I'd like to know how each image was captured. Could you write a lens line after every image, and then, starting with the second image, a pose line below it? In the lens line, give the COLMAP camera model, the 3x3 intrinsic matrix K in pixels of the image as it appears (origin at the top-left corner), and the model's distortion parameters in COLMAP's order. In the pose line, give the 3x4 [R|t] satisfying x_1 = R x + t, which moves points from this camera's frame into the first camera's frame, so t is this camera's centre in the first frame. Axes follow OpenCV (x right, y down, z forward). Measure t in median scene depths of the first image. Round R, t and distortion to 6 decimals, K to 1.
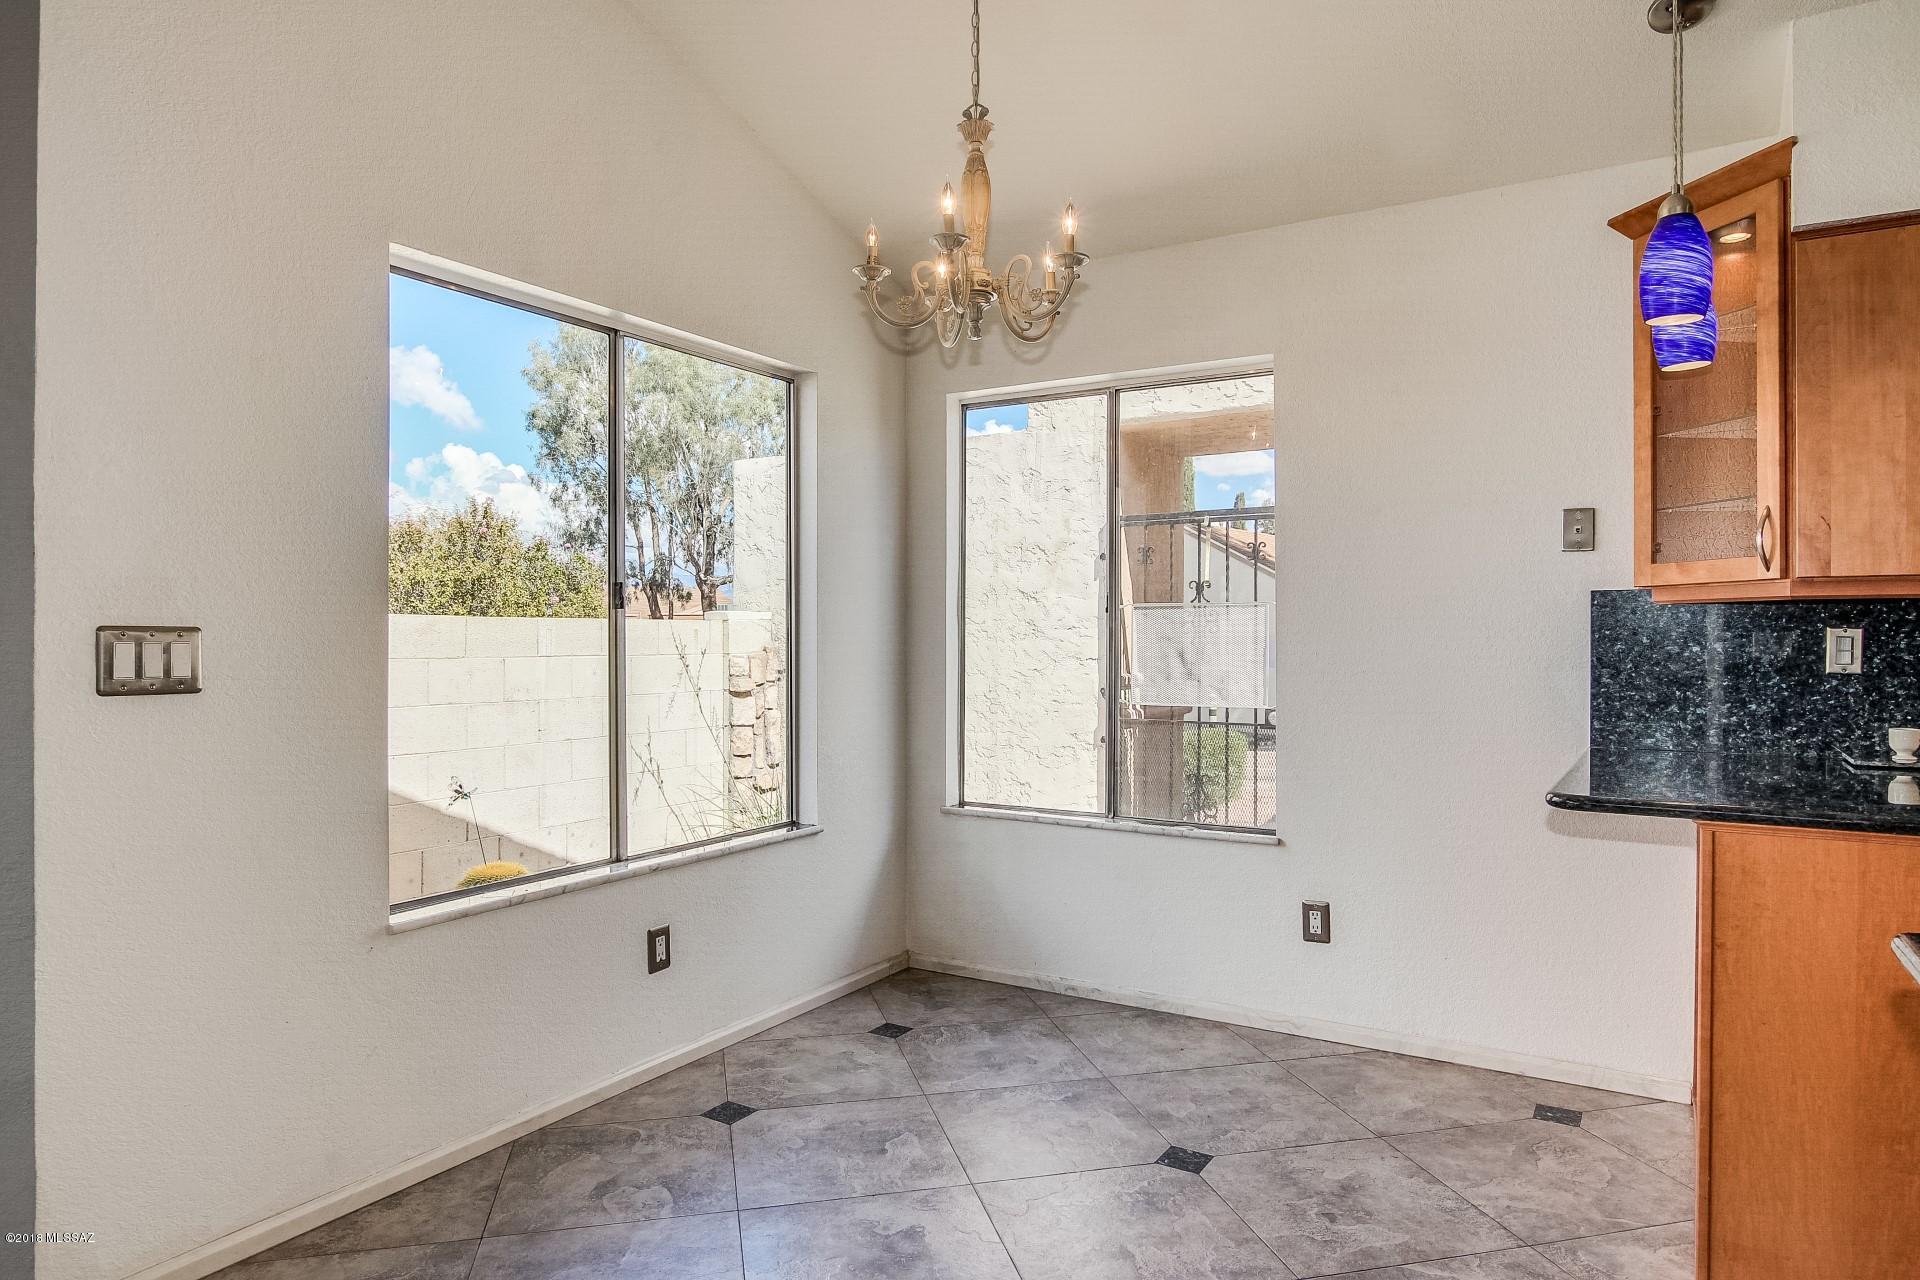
lens RADIAL K [[1079.7, 0, 960.0], [0, 1079.7, 640.0], [0, 0, 1]] dist [0.001333, 0.000394]
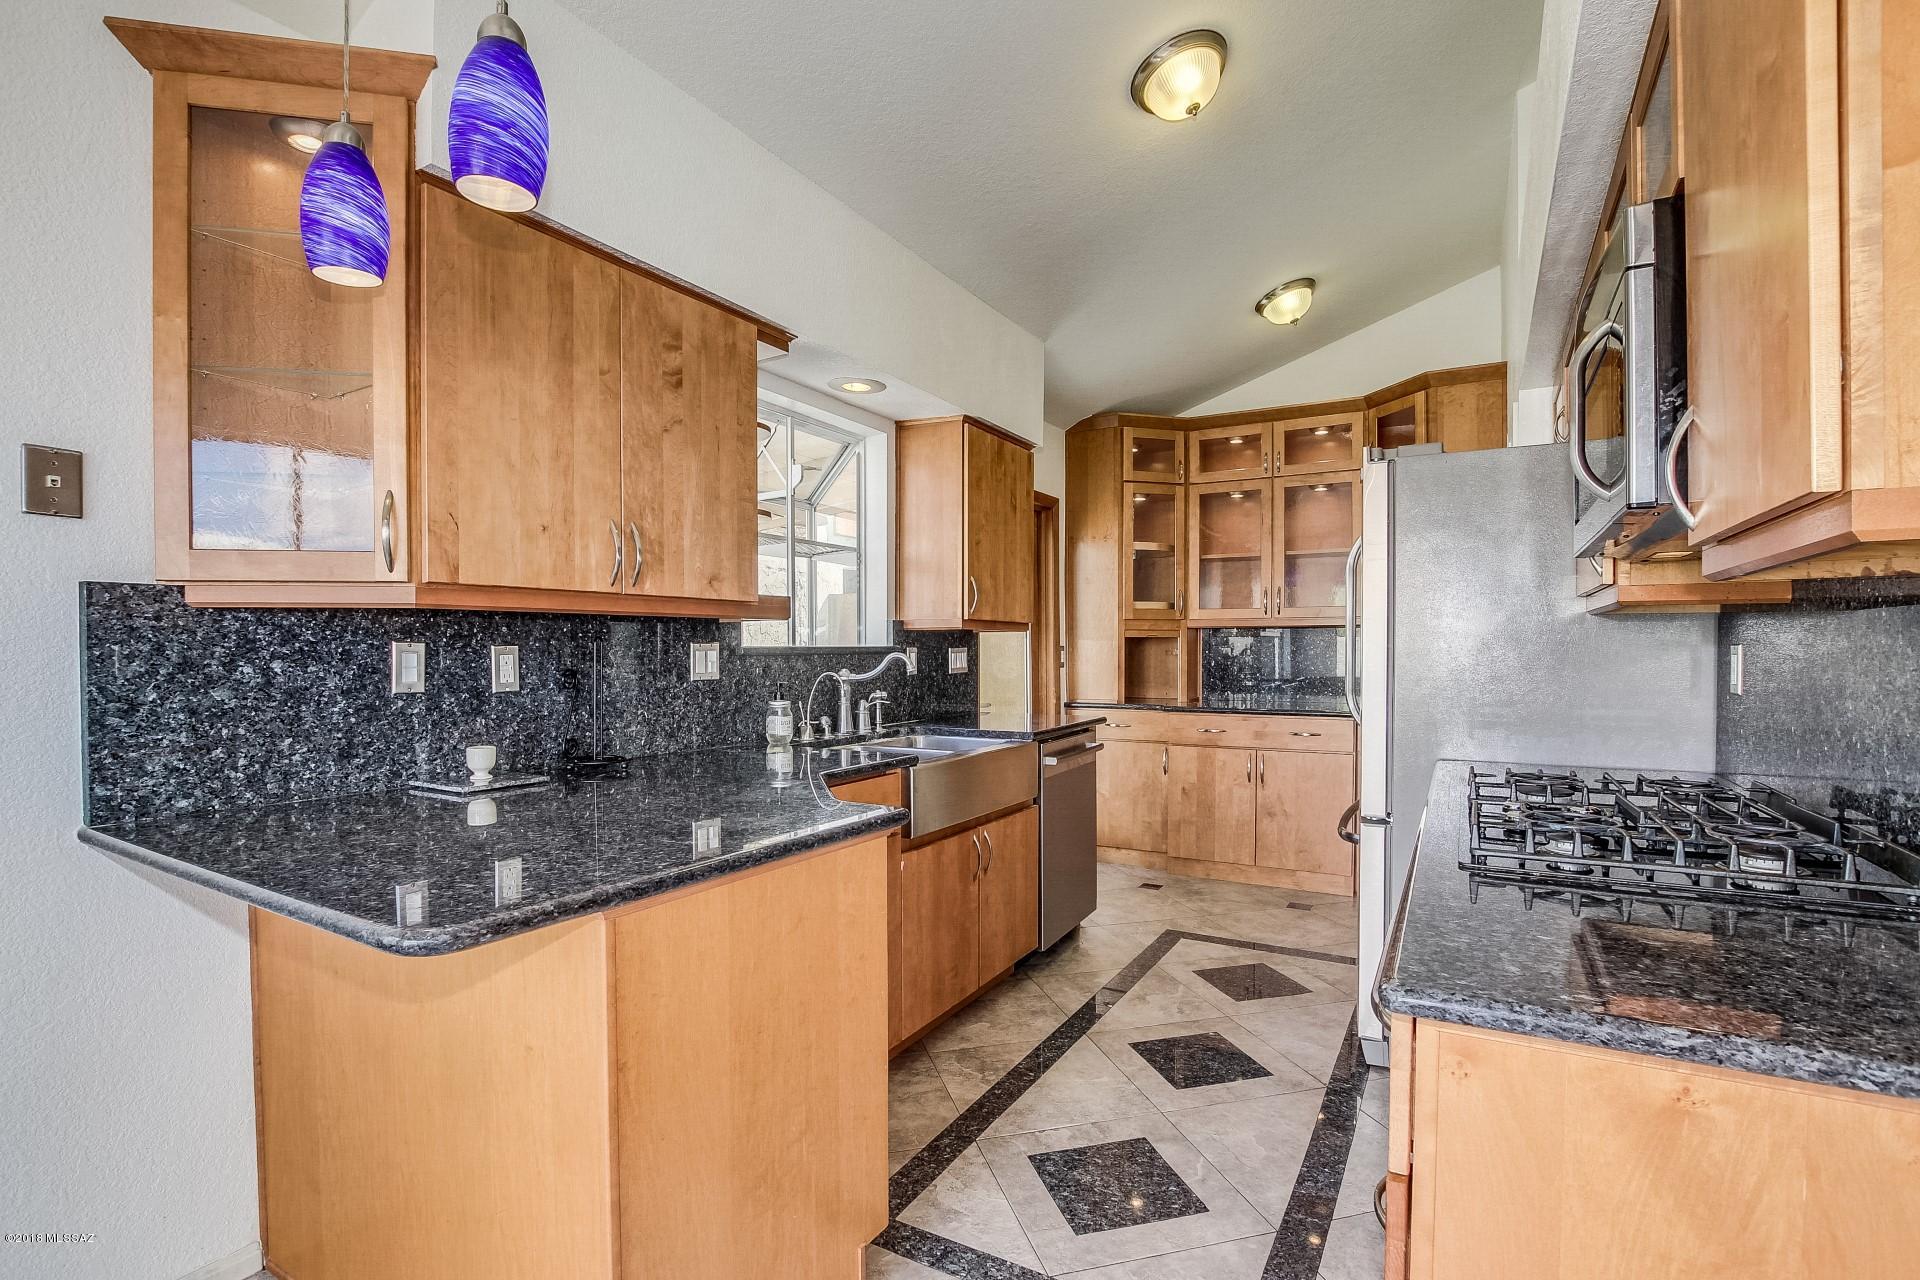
lens RADIAL K [[897.2, 0, 961.4], [0, 897.2, 665.7], [0, 0, 1]] dist [-0.024191, -0.000016]
pose [[-0.027014, -0.020664, 0.999421, 0.063163], [0.006659, 0.999760, 0.020851, -0.003941], [-0.999613, 0.007218, -0.026870, 0.553503]]
